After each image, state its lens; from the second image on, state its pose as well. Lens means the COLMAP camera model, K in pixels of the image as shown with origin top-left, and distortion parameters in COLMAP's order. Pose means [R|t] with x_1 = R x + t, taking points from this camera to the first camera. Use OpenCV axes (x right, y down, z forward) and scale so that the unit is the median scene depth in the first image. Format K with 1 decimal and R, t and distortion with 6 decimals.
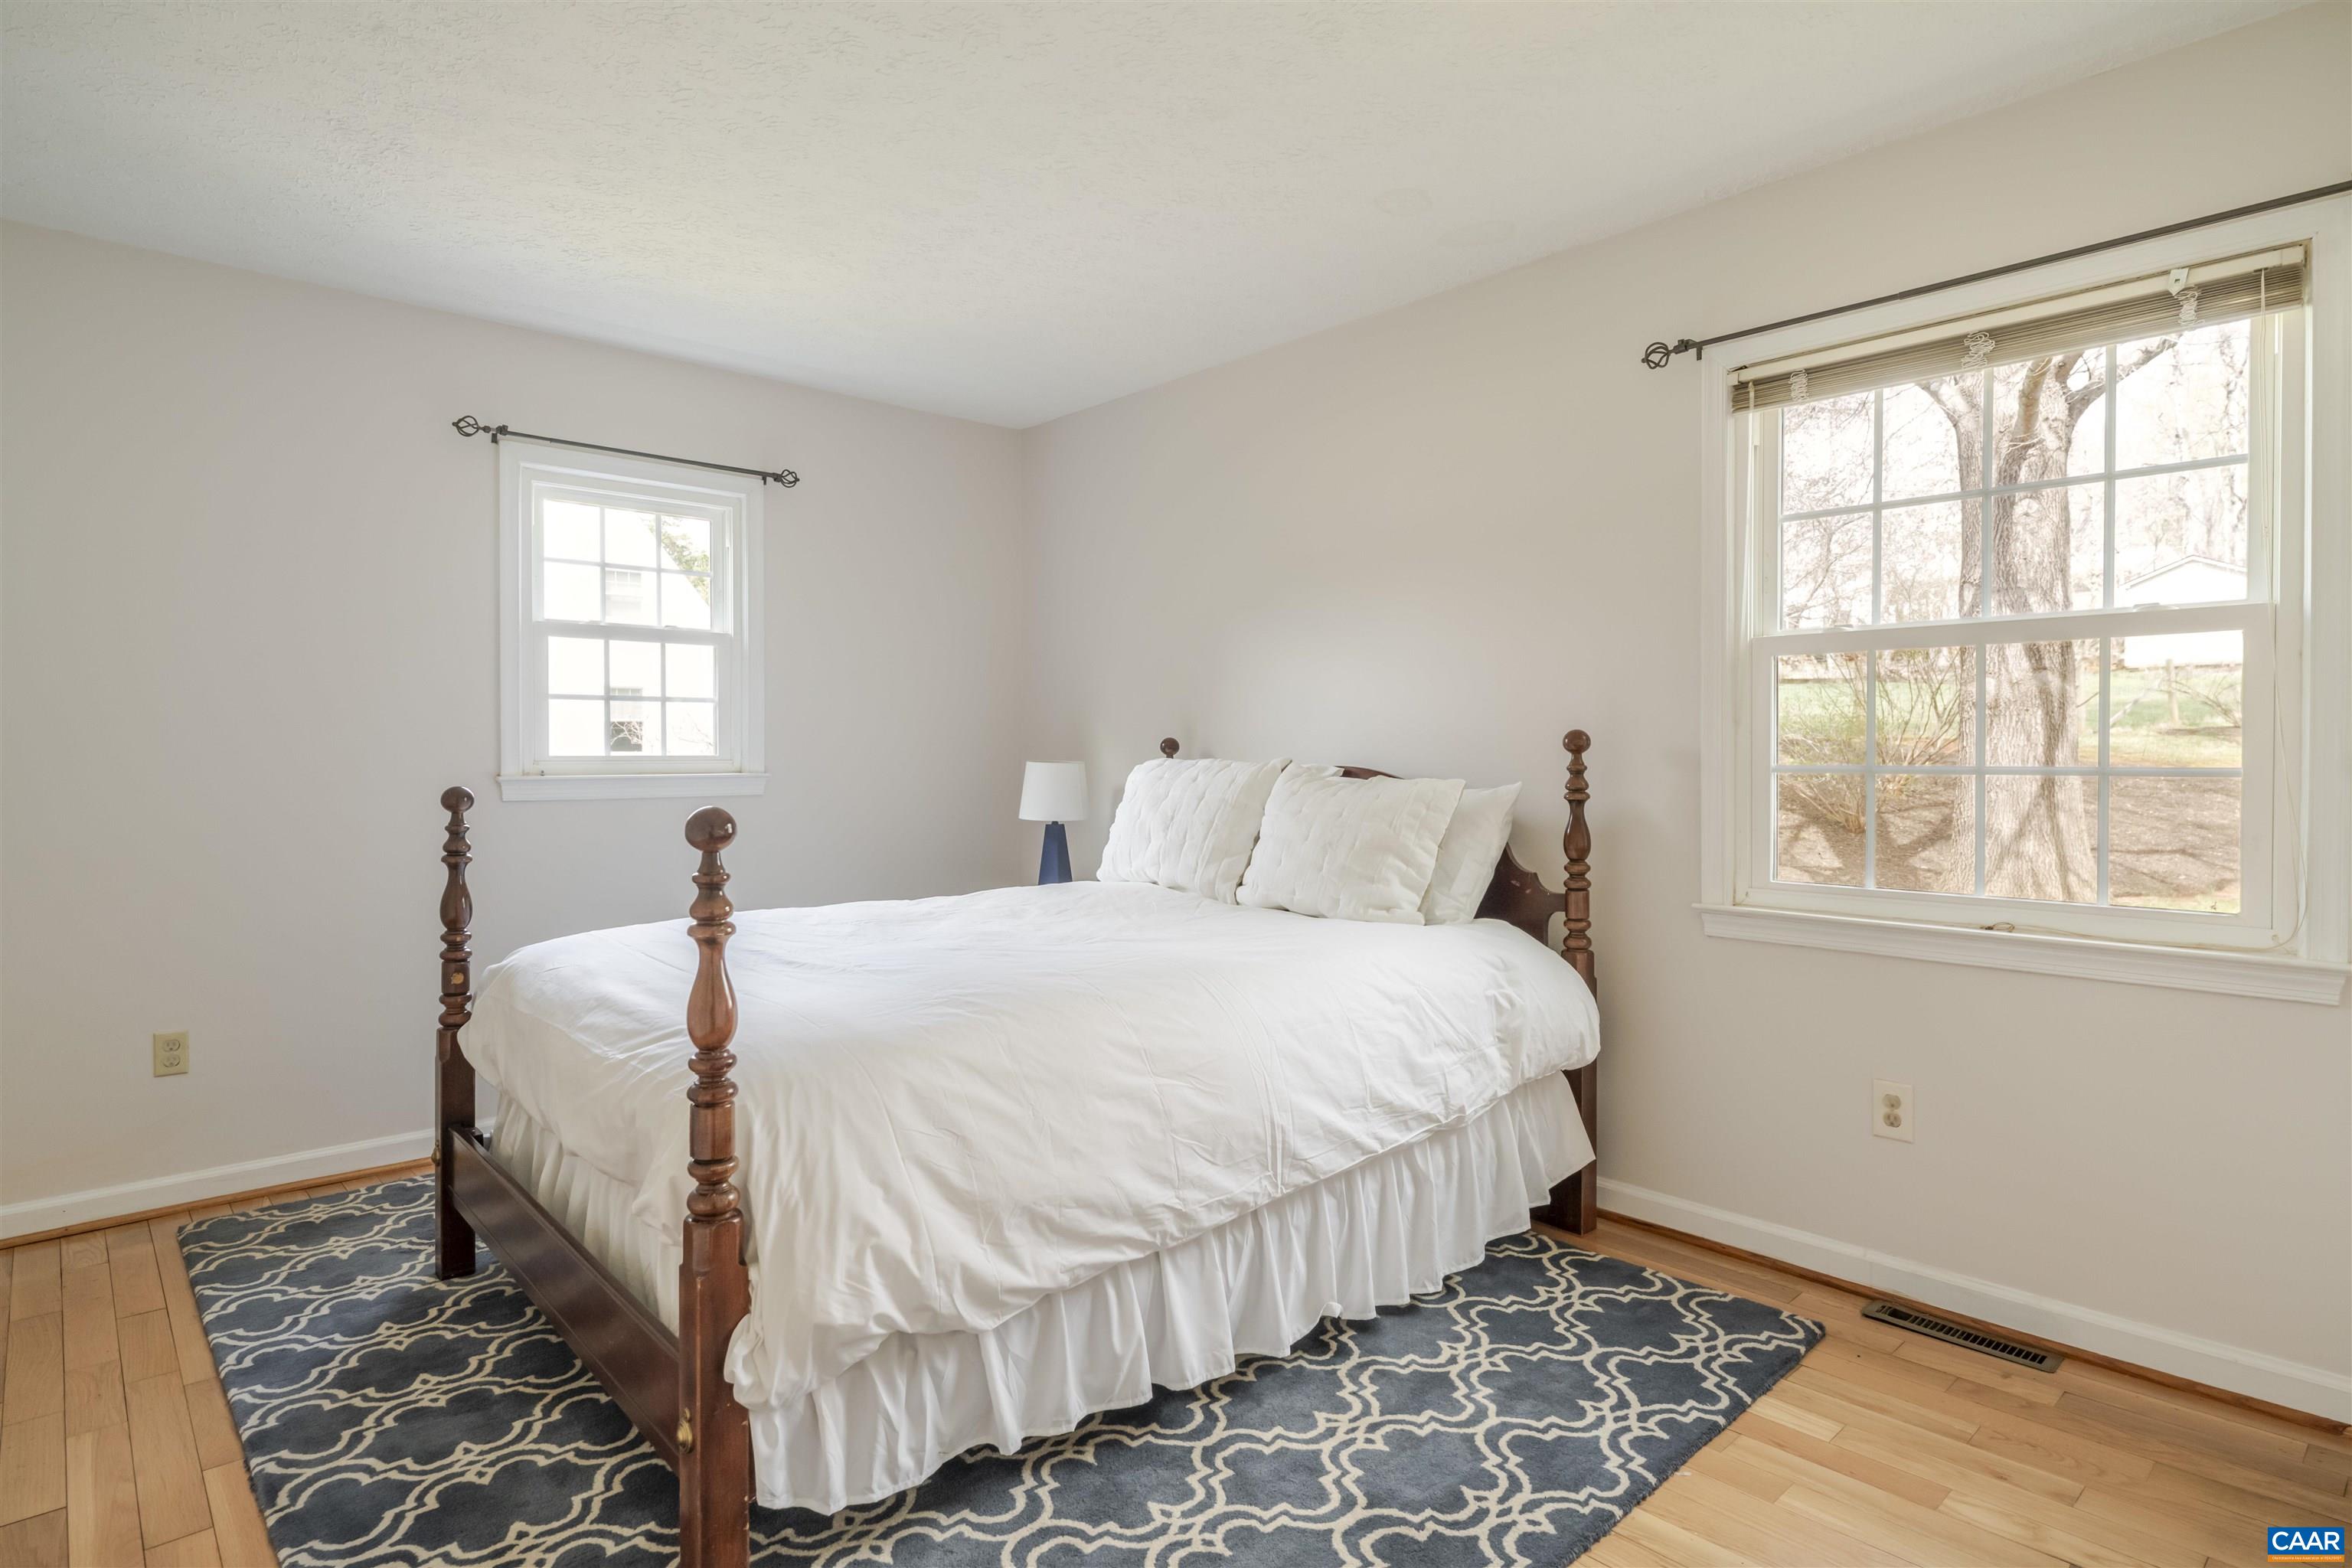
lens RADIAL K [[1229.4, 0, 1175.7], [0, 1229.4, 770.7], [0, 0, 1]] dist [-0.001407, -0.000065]
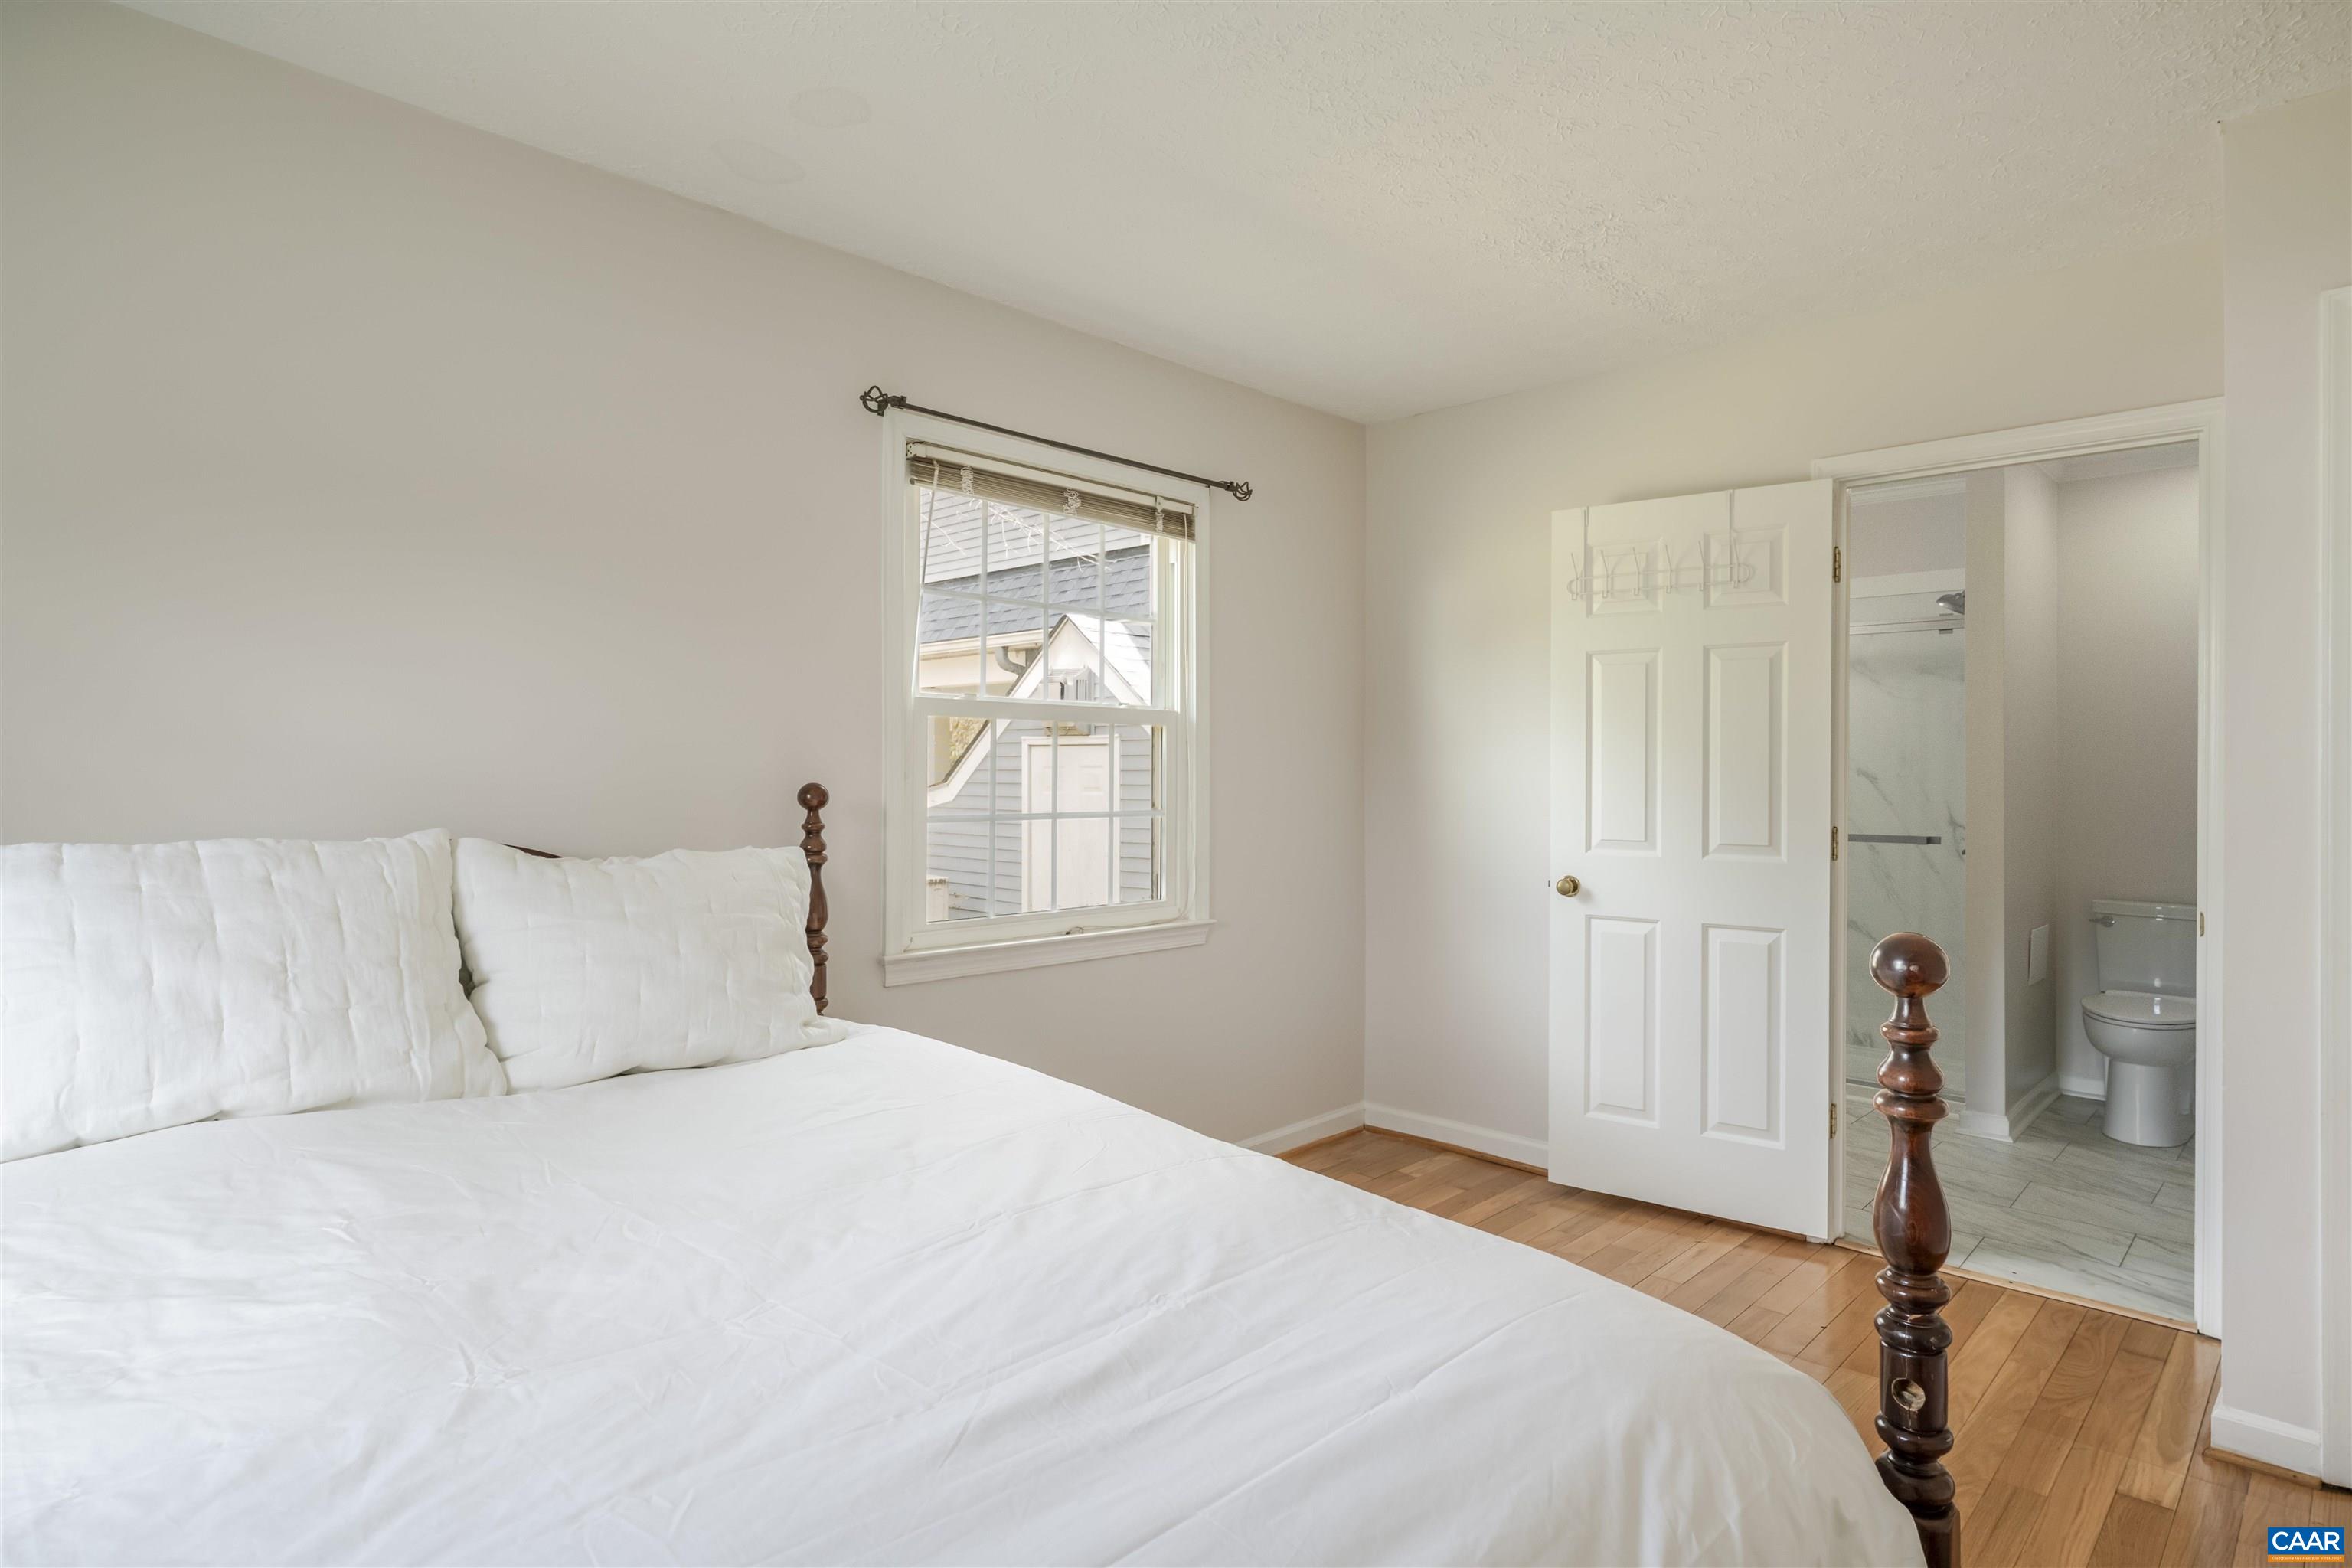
lens RADIAL K [[1229.4, 0, 1175.7], [0, 1229.4, 770.7], [0, 0, 1]] dist [-0.001407, -0.000065]
pose [[-0.044080, 0.000980, 0.999028, -0.643819], [0.012052, 0.999927, -0.000449, -0.044000], [-0.998955, 0.012020, -0.044088, 0.878720]]
